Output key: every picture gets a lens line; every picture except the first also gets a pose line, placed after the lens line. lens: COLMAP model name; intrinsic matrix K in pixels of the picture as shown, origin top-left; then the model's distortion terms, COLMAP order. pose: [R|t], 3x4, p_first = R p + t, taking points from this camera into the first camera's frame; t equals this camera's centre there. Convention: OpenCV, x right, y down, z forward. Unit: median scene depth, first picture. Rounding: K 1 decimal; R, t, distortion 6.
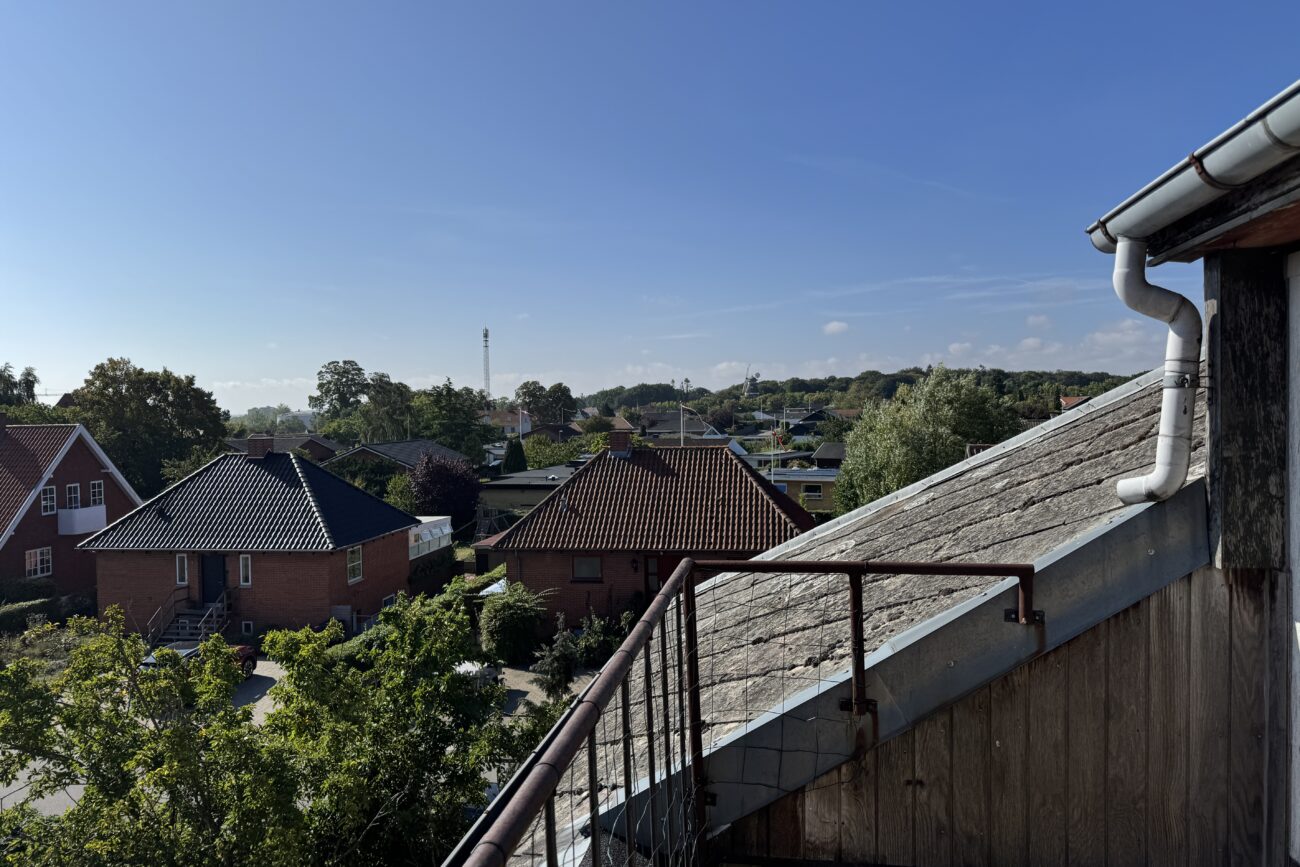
lens RADIAL K [[930.7, 0, 651.0], [0, 930.7, 385.9], [0, 0, 1]] dist [0.031253, -0.074678]
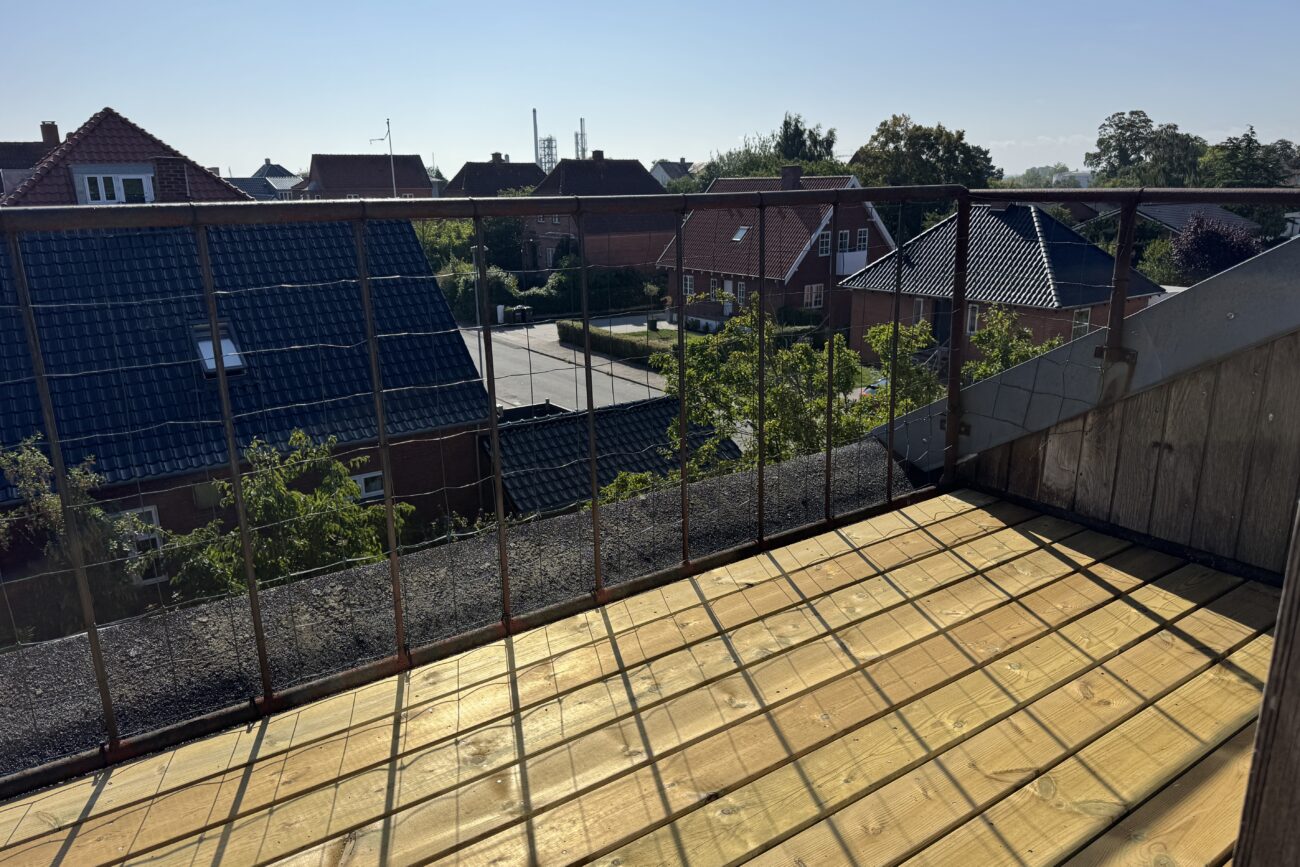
lens RADIAL K [[940.9, 0, 650.0], [0, 940.9, 433.5], [0, 0, 1]] dist [-0.000131, 0.001026]
pose [[0.720412, 0.196577, -0.665105, 0.499210], [0.009718, 0.956035, 0.293090, 0.143391], [0.693478, -0.217609, 0.686829, 0.056804]]
